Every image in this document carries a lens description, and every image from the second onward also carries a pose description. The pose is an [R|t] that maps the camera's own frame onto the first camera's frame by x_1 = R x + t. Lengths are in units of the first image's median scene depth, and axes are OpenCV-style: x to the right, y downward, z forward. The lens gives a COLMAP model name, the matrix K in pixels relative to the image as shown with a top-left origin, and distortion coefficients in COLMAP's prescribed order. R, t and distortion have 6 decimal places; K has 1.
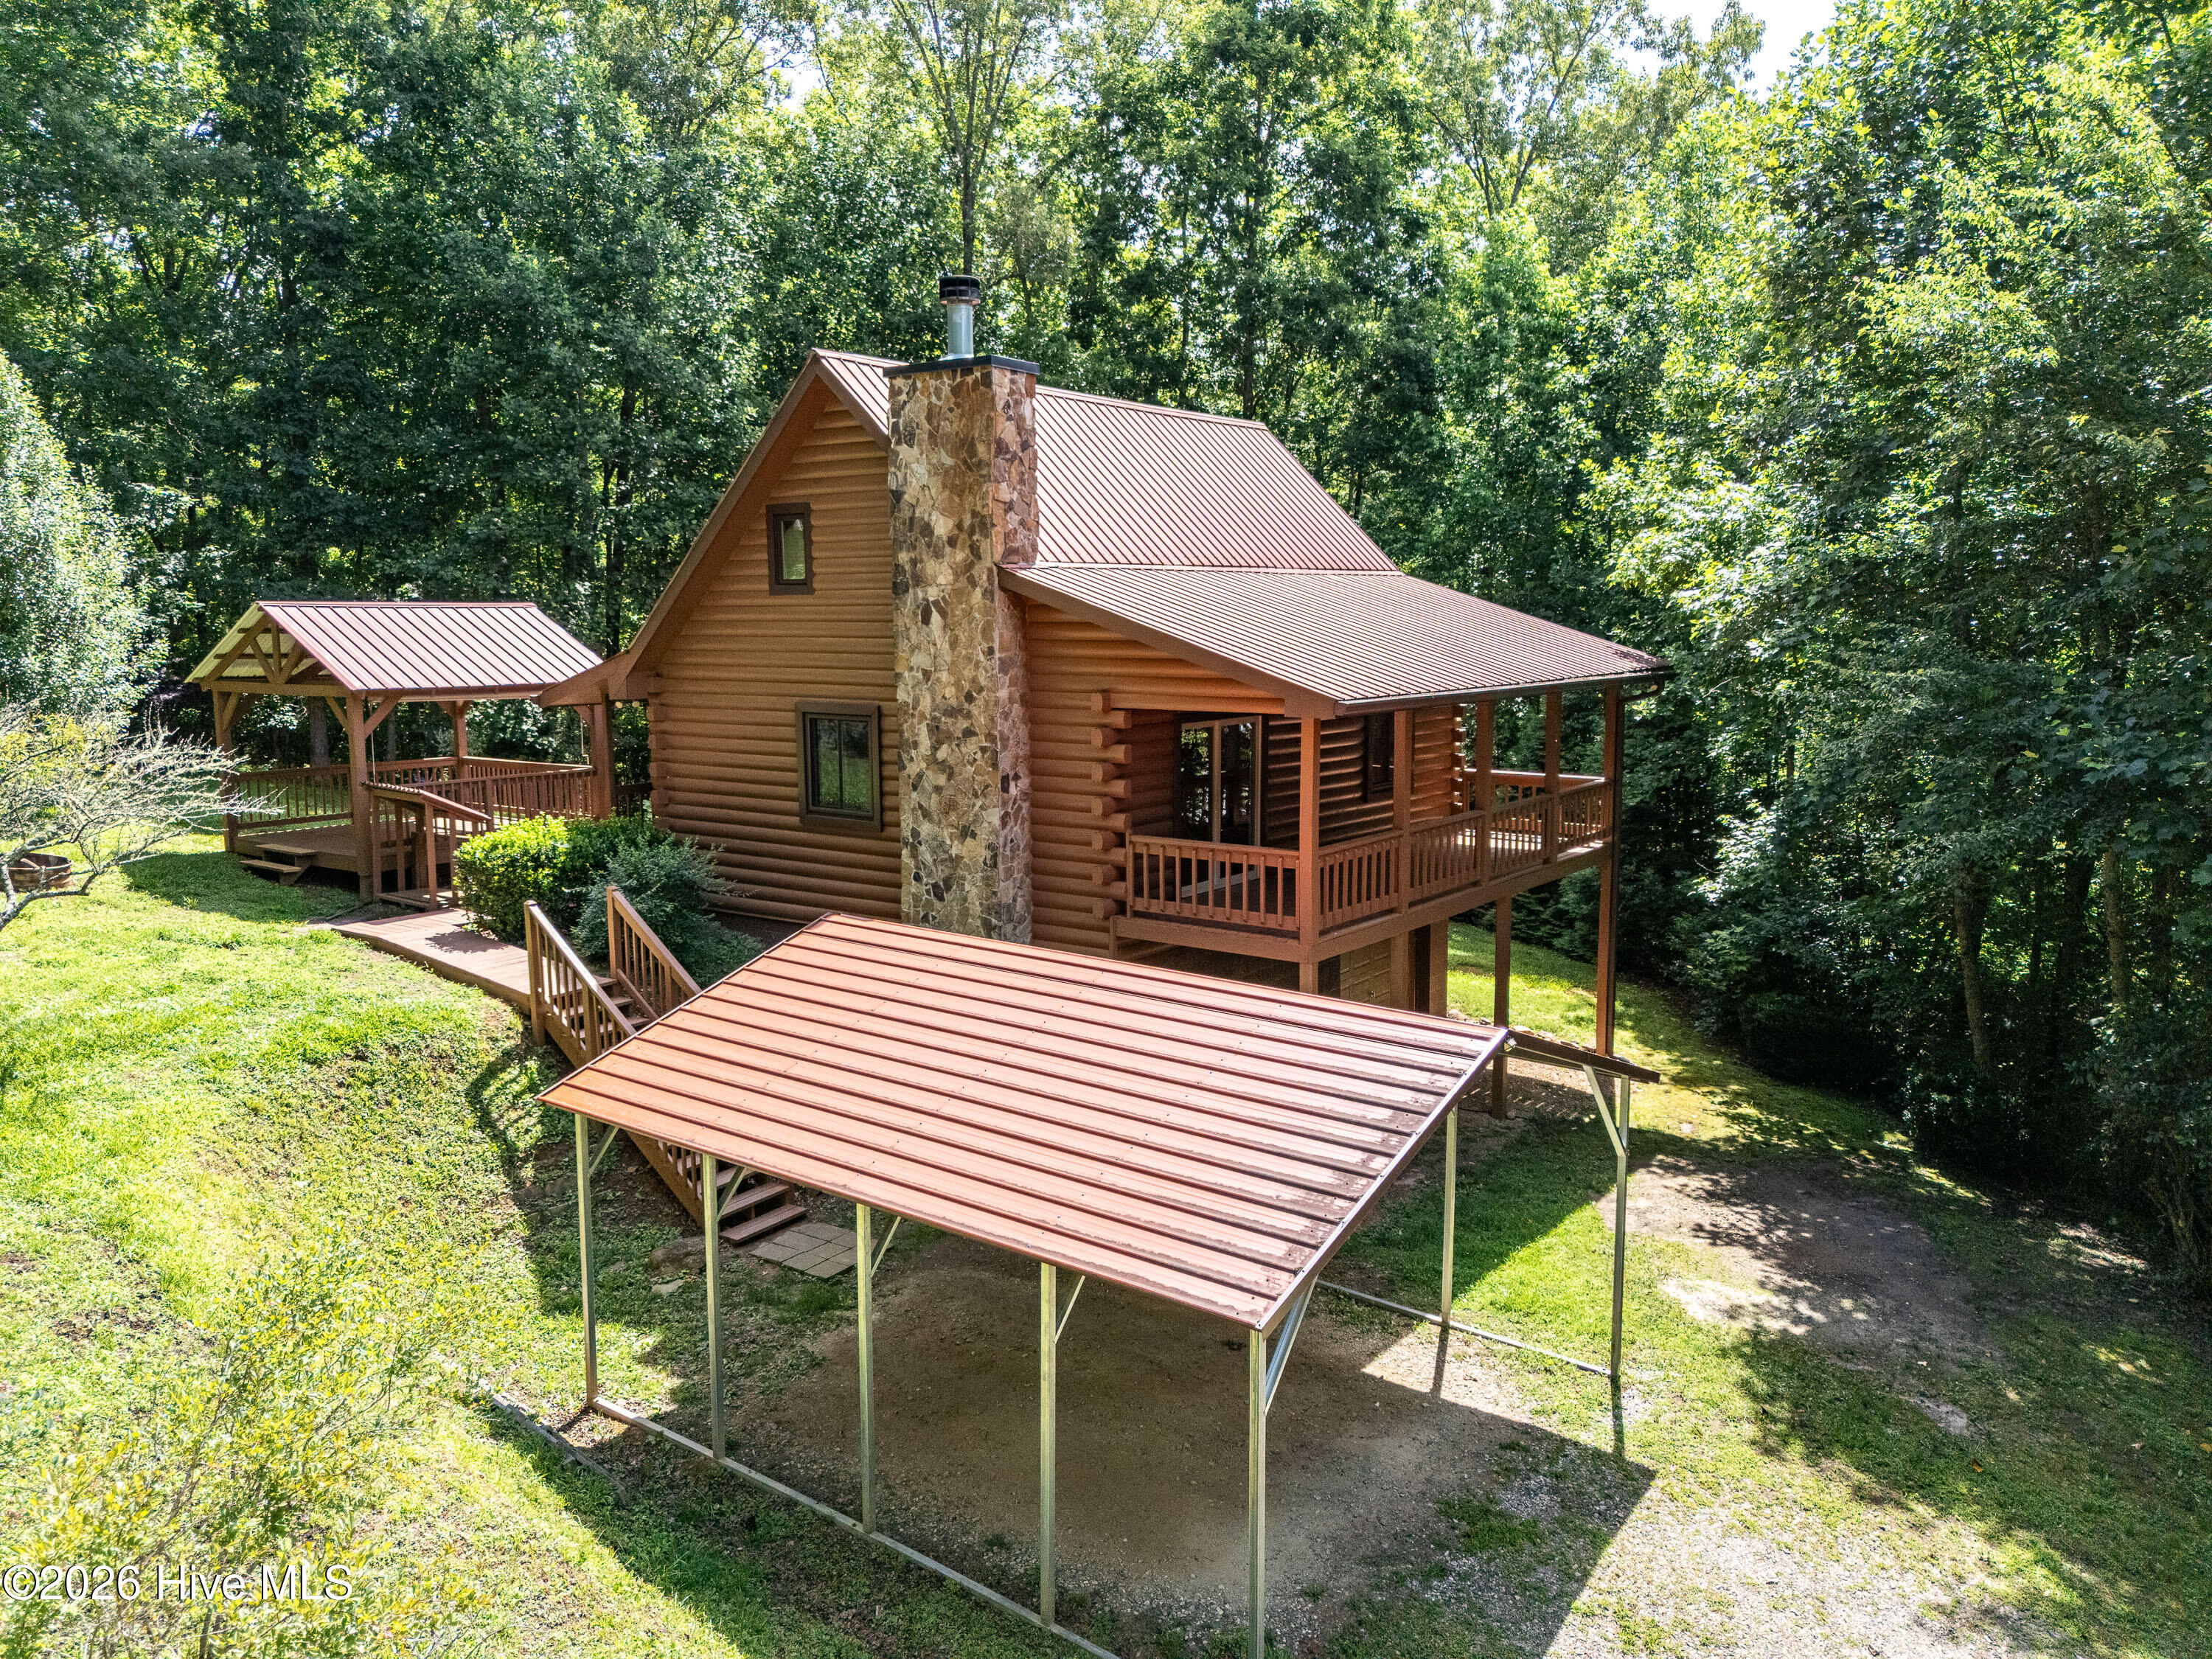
lens RADIAL K [[1629.8, 0, 1106.0], [0, 1629.8, 829.5], [0, 0, 1]] dist [0.070505, -0.064573]
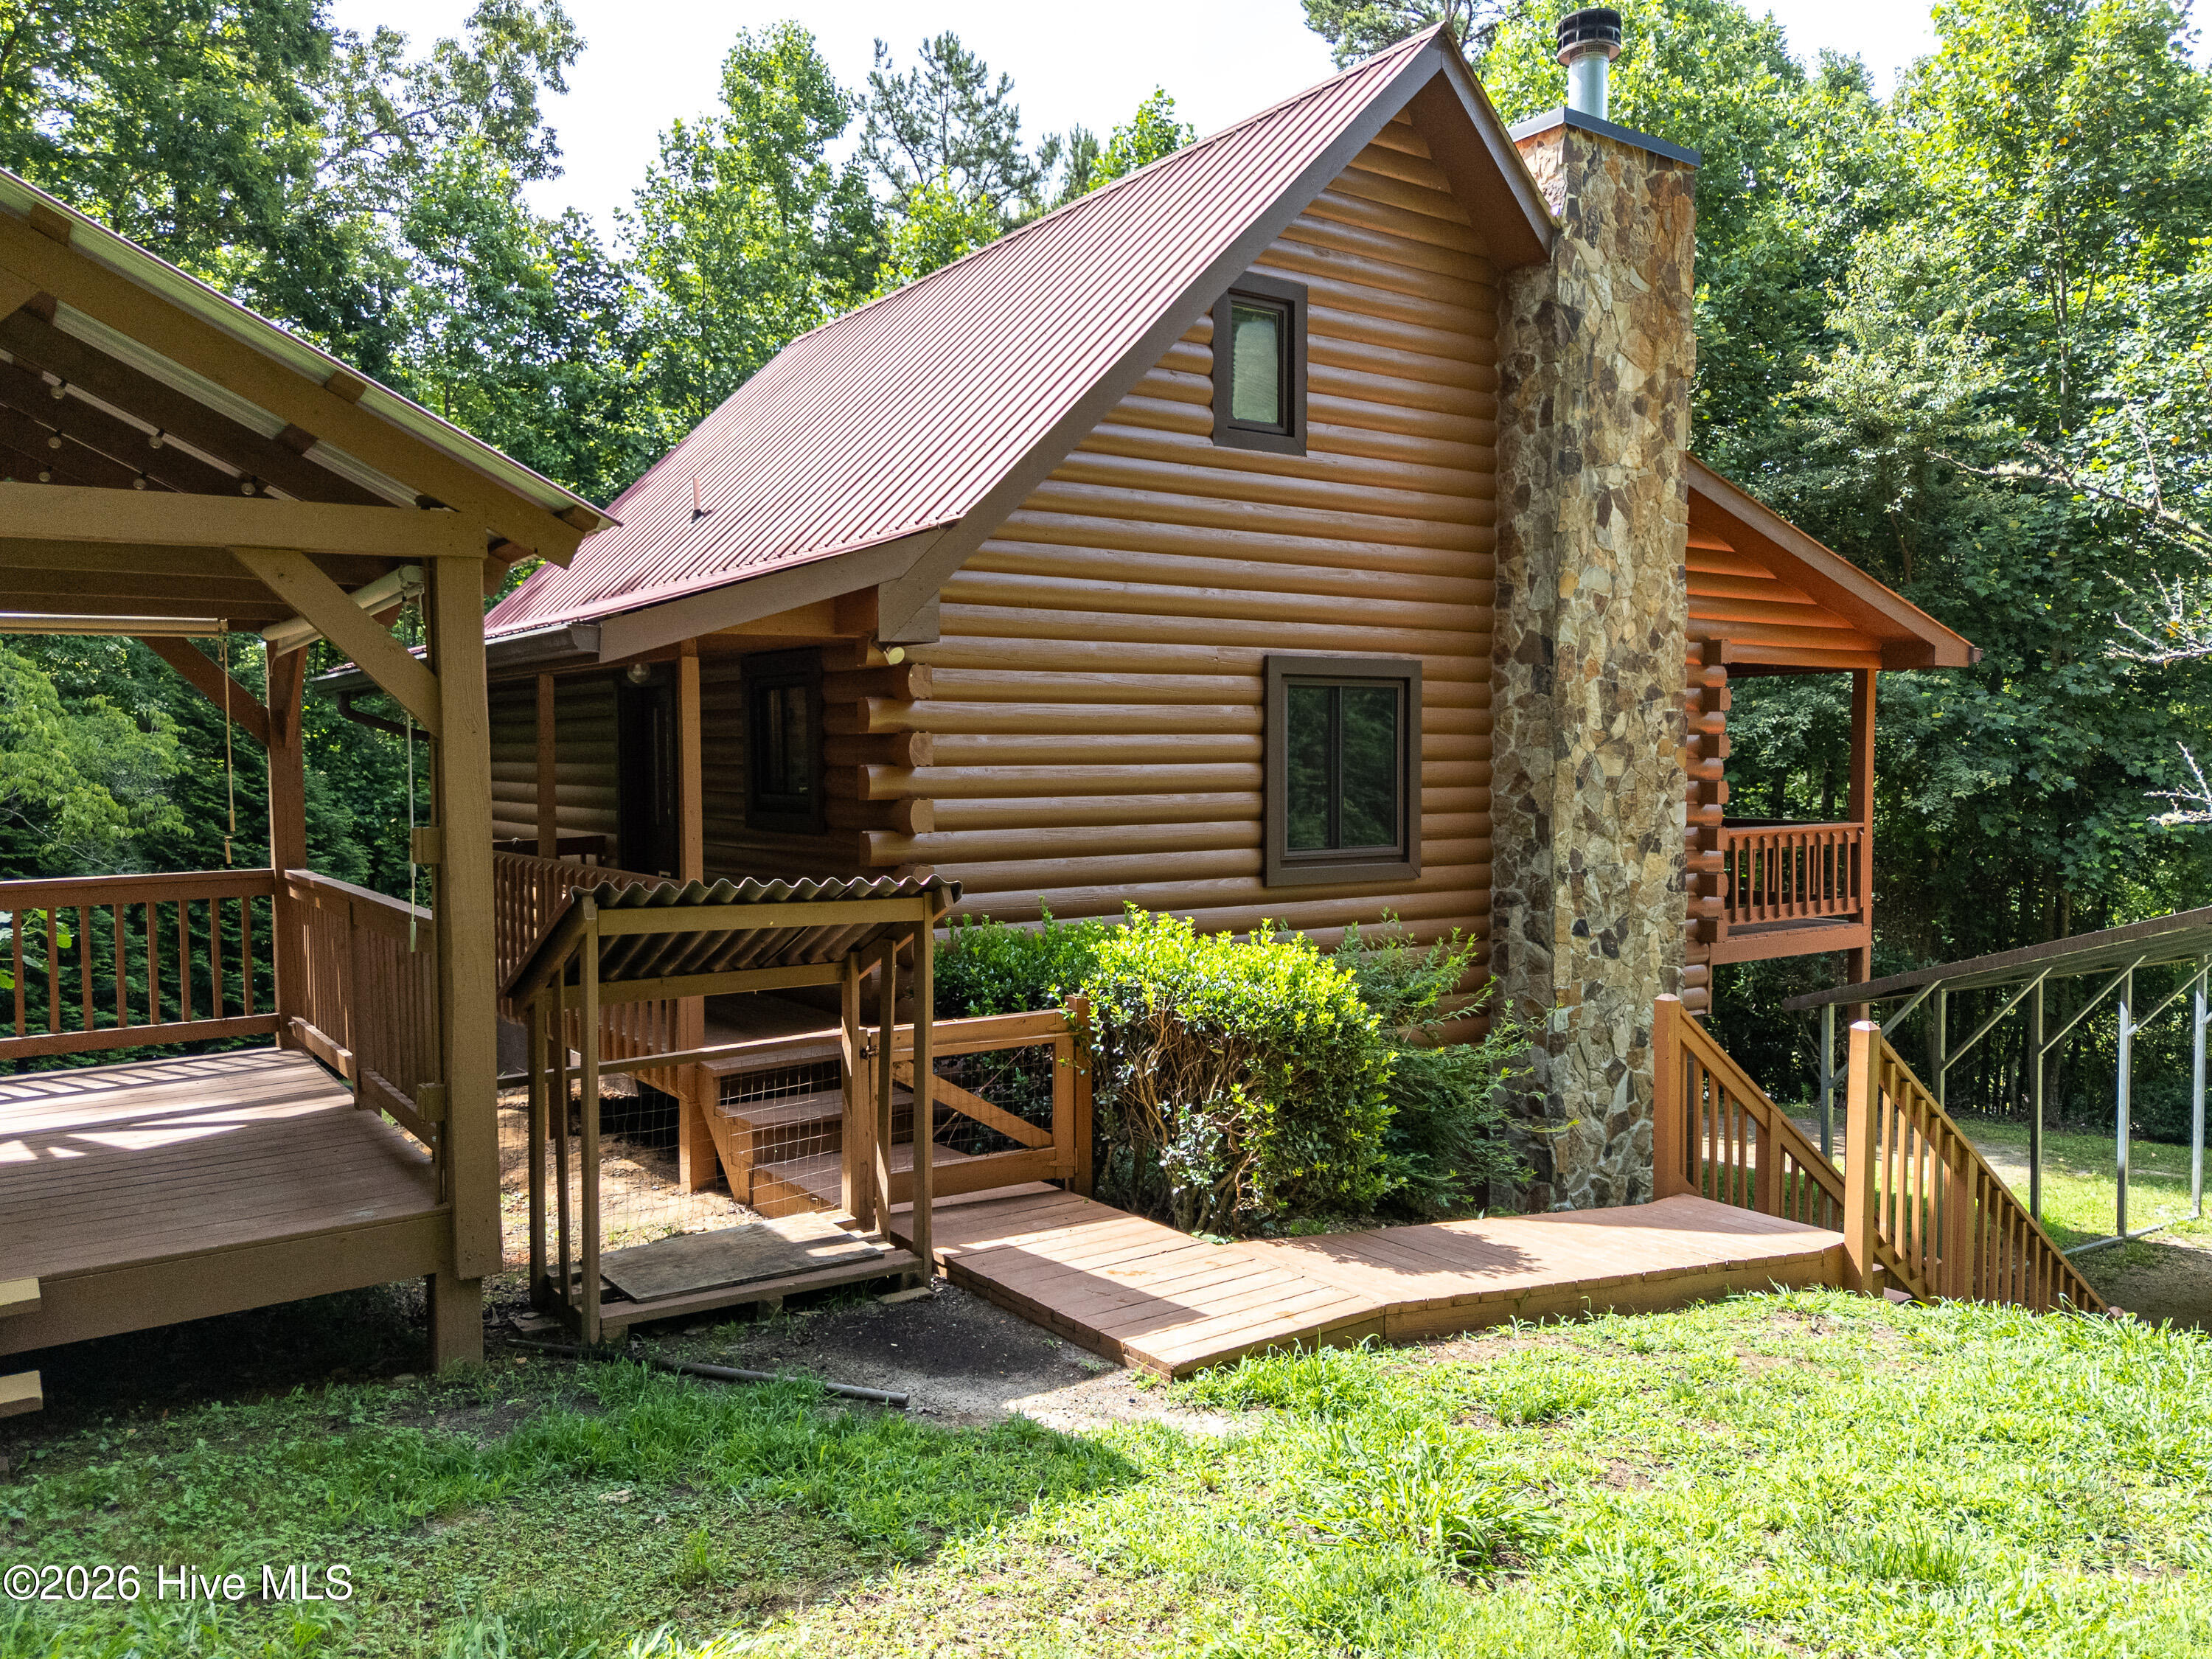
lens RADIAL K [[1628.0, 0, 1106.0], [0, 1628.0, 829.5], [0, 0, 1]] dist [0.059929, -0.058495]
pose [[0.311787, -0.031259, 0.949638, -0.796114], [0.137031, 0.990489, -0.012387, -0.026291], [-0.940219, 0.133991, 0.313105, 1.009575]]
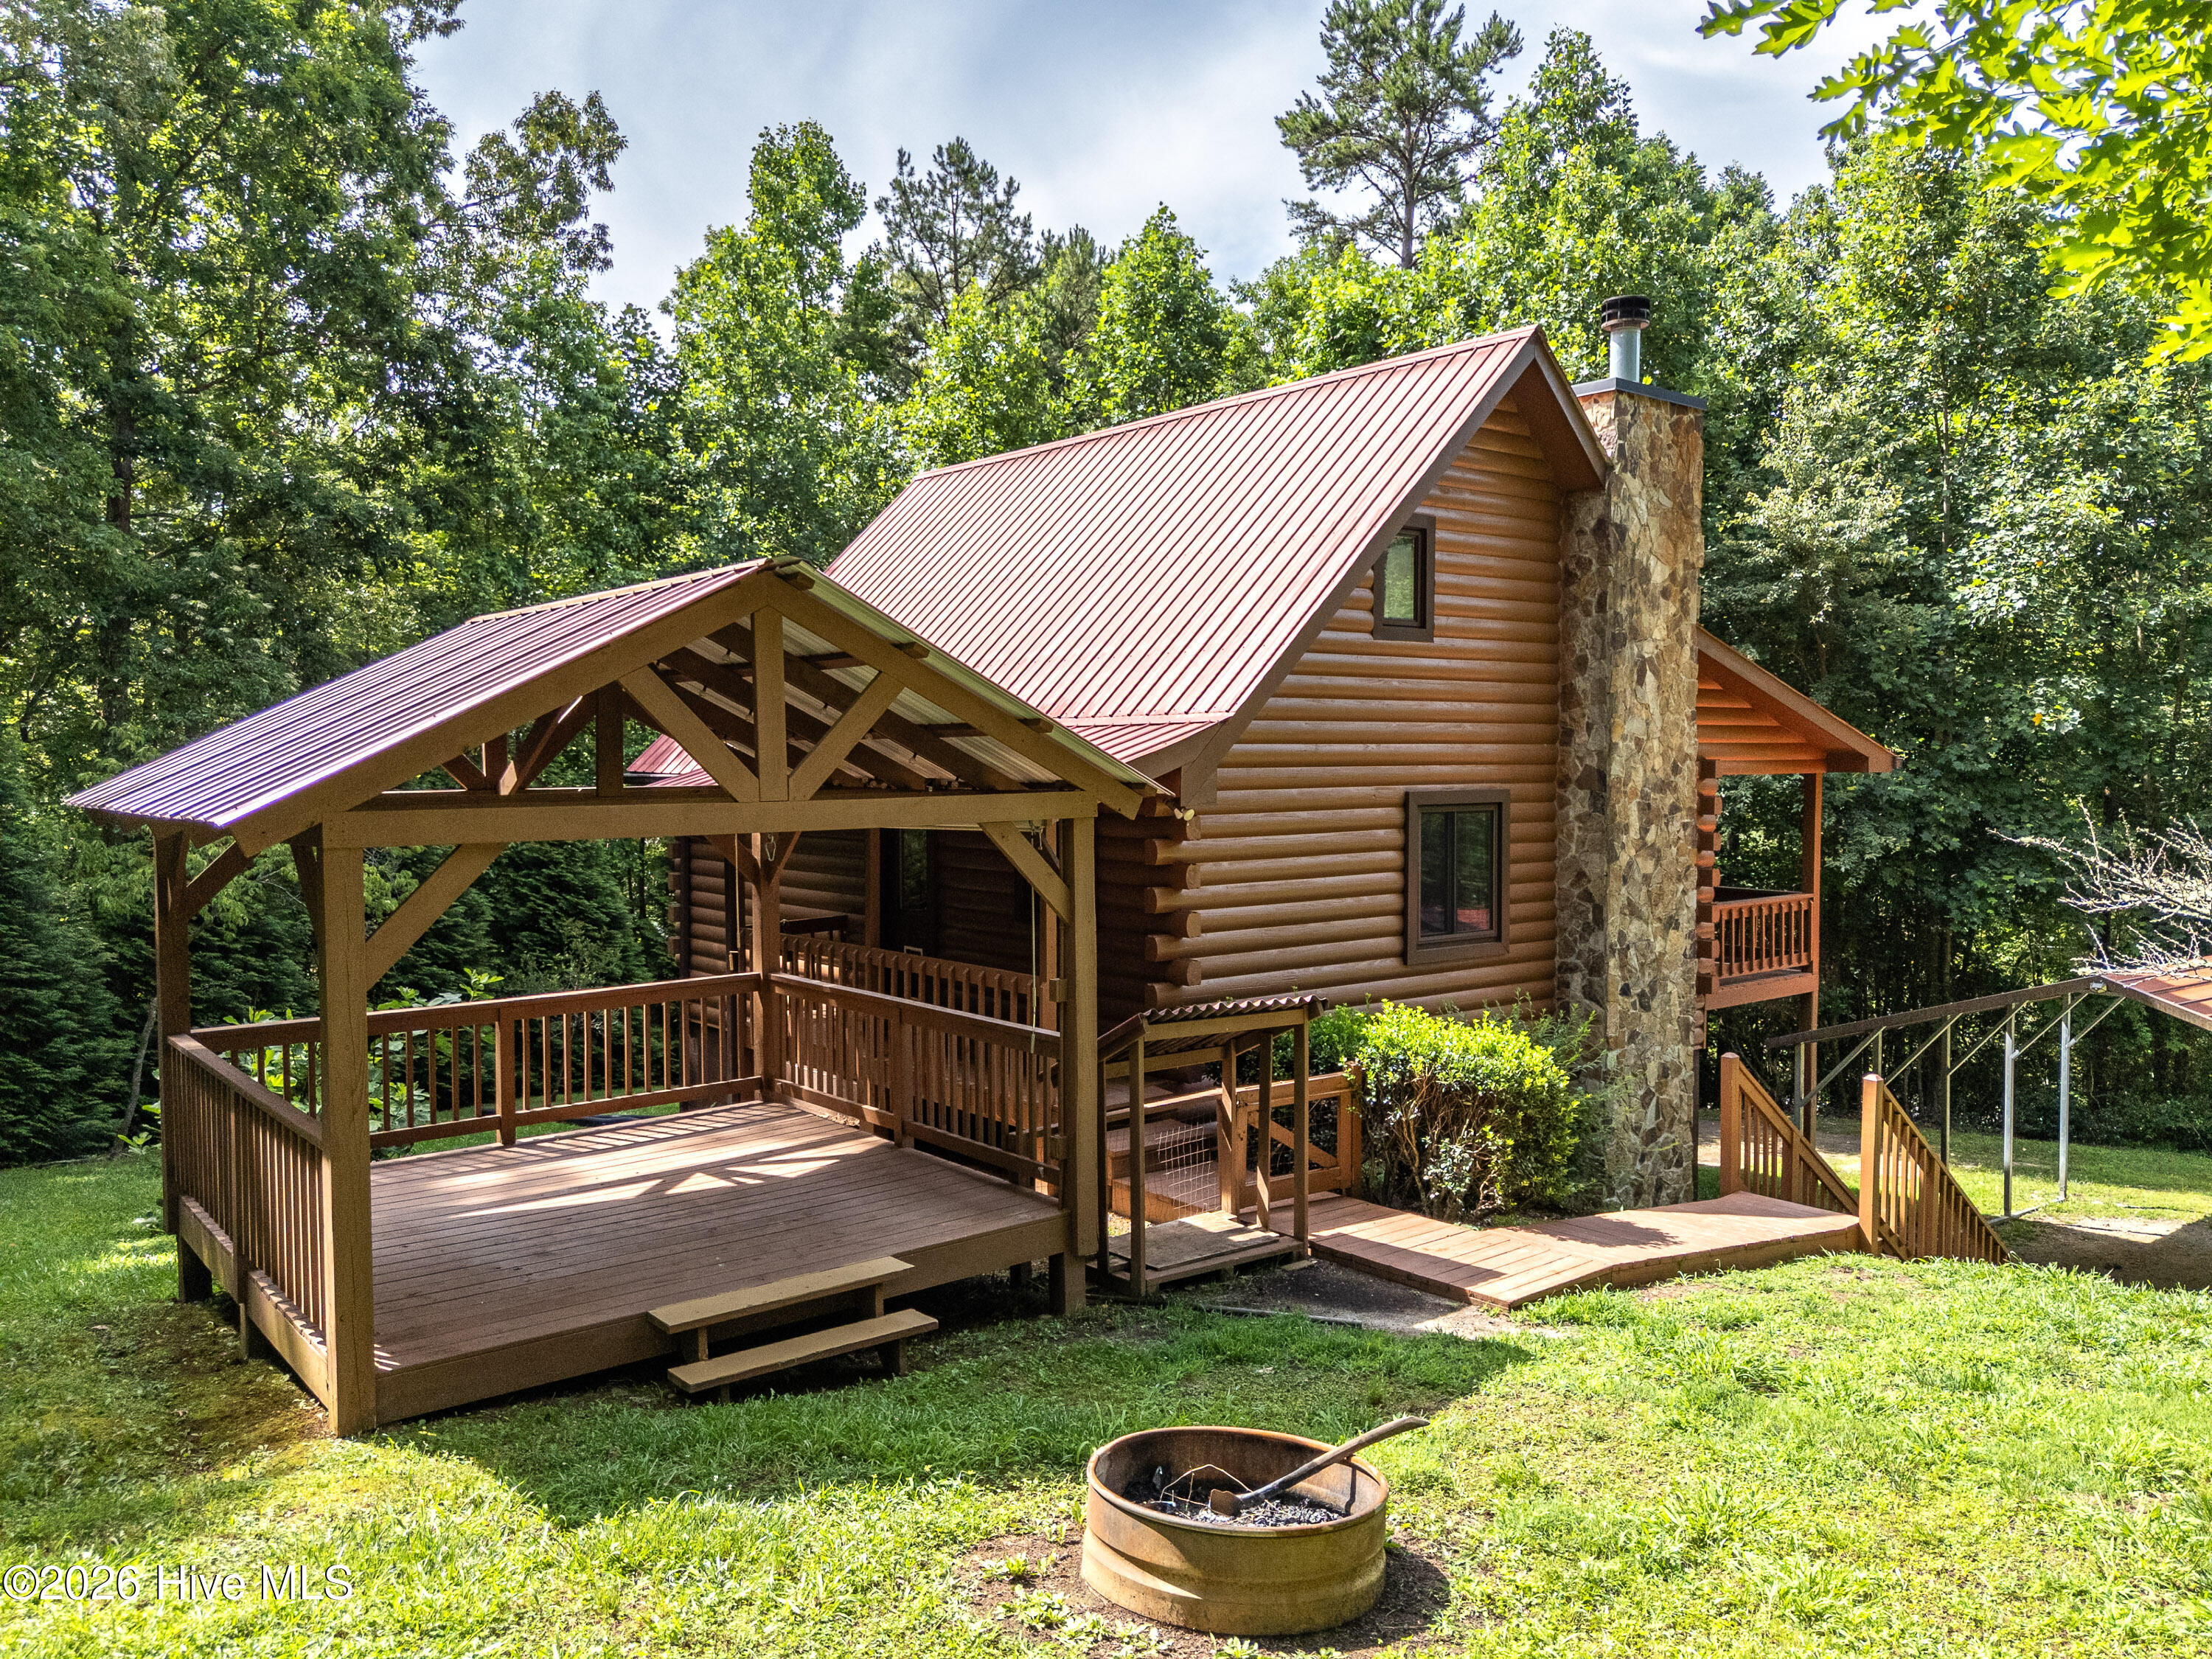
lens RADIAL K [[1628.0, 0, 1106.0], [0, 1628.0, 829.5], [0, 0, 1]] dist [0.059929, -0.058495]
pose [[0.242801, -0.032020, 0.969547, -1.018351], [0.138838, 0.990313, -0.002063, -0.089148], [-0.960089, 0.135111, 0.244895, 1.080925]]
